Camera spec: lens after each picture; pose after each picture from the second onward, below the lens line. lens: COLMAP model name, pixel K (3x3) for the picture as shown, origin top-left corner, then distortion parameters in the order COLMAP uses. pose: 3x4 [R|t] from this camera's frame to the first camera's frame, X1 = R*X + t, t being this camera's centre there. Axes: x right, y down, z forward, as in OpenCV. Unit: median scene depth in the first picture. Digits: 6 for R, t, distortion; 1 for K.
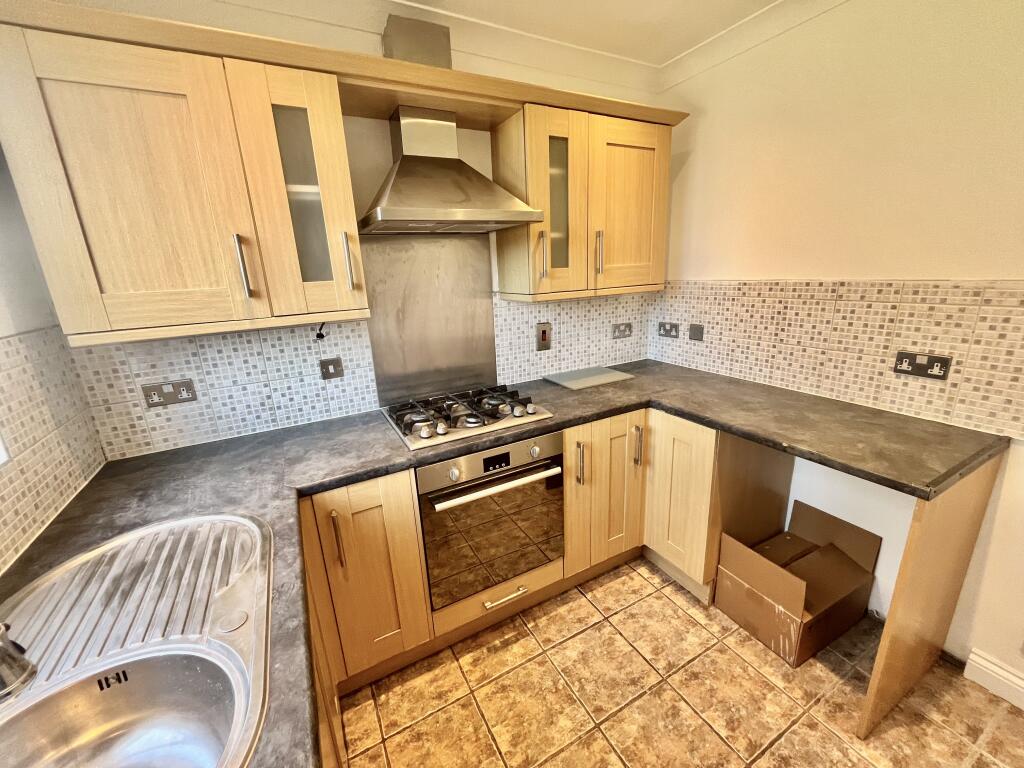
lens RADIAL K [[411.1, 0, 509.5], [0, 411.1, 382.9], [0, 0, 1]] dist [-0.002081, 0.000002]
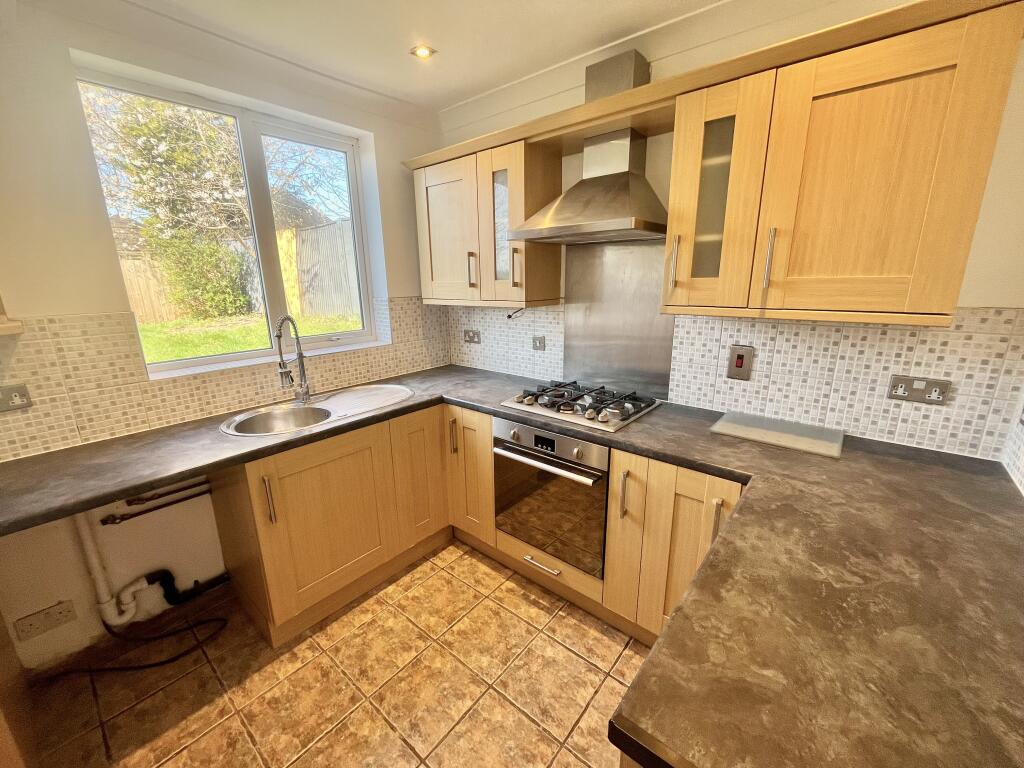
lens RADIAL K [[411.1, 0, 511.8], [0, 411.1, 383.6], [0, 0, 1]] dist [-0.002081, 0.000002]
pose [[0.374351, 0.269796, -0.887171, 0.832296], [-0.255934, 0.949637, 0.180798, -0.137758], [0.891268, 0.159376, 0.424547, 0.366773]]
